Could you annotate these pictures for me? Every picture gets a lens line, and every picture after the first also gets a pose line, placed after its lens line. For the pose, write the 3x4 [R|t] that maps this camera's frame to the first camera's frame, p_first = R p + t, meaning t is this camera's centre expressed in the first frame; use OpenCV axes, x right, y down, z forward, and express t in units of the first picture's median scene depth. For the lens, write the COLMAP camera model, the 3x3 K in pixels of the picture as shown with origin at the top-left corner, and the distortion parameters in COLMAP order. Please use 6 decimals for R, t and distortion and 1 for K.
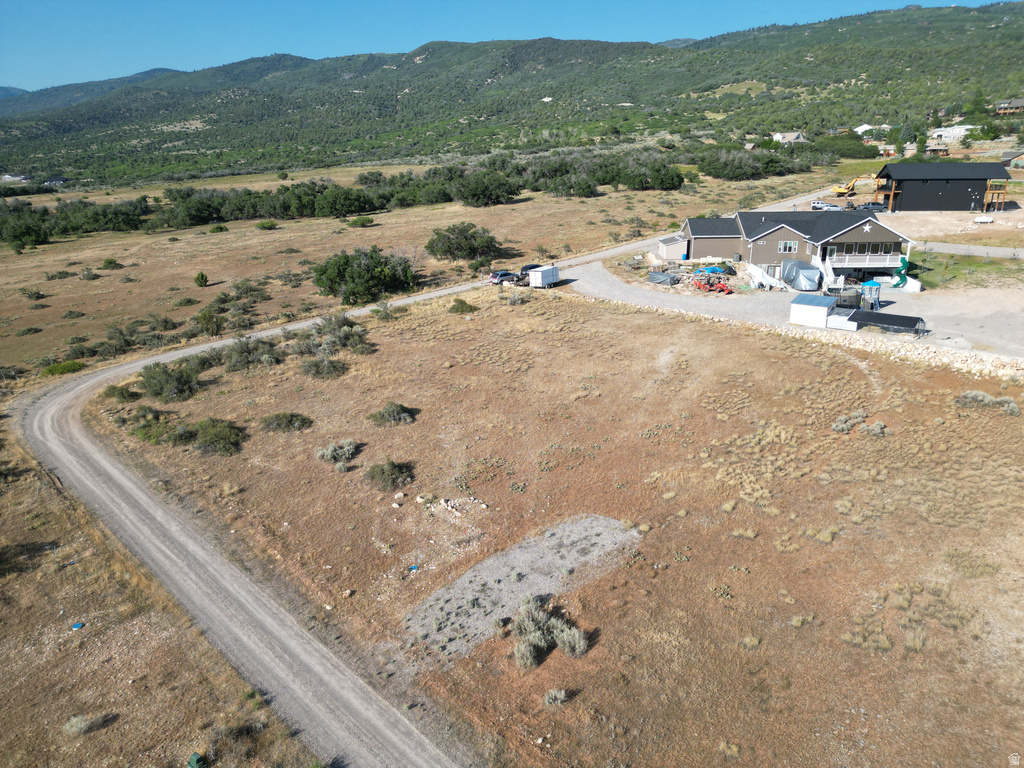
lens RADIAL K [[717.0, 0, 512.0], [0, 717.0, 384.0], [0, 0, 1]] dist [0.064824, -0.060565]
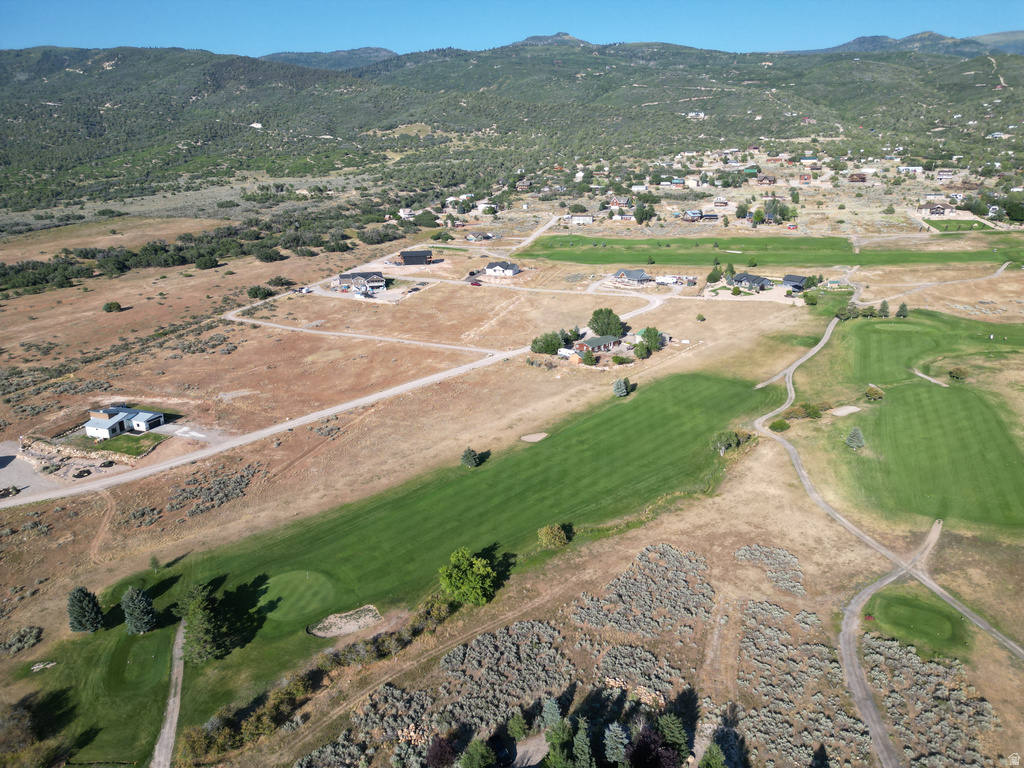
lens RADIAL K [[717.0, 0, 512.0], [0, 717.0, 384.0], [0, 0, 1]] dist [0.064824, -0.060565]
pose [[0.929302, -0.107636, 0.353288, -0.034768], [0.104030, 0.994144, 0.029240, 0.036027], [-0.354366, 0.009580, 0.935058, -0.306261]]
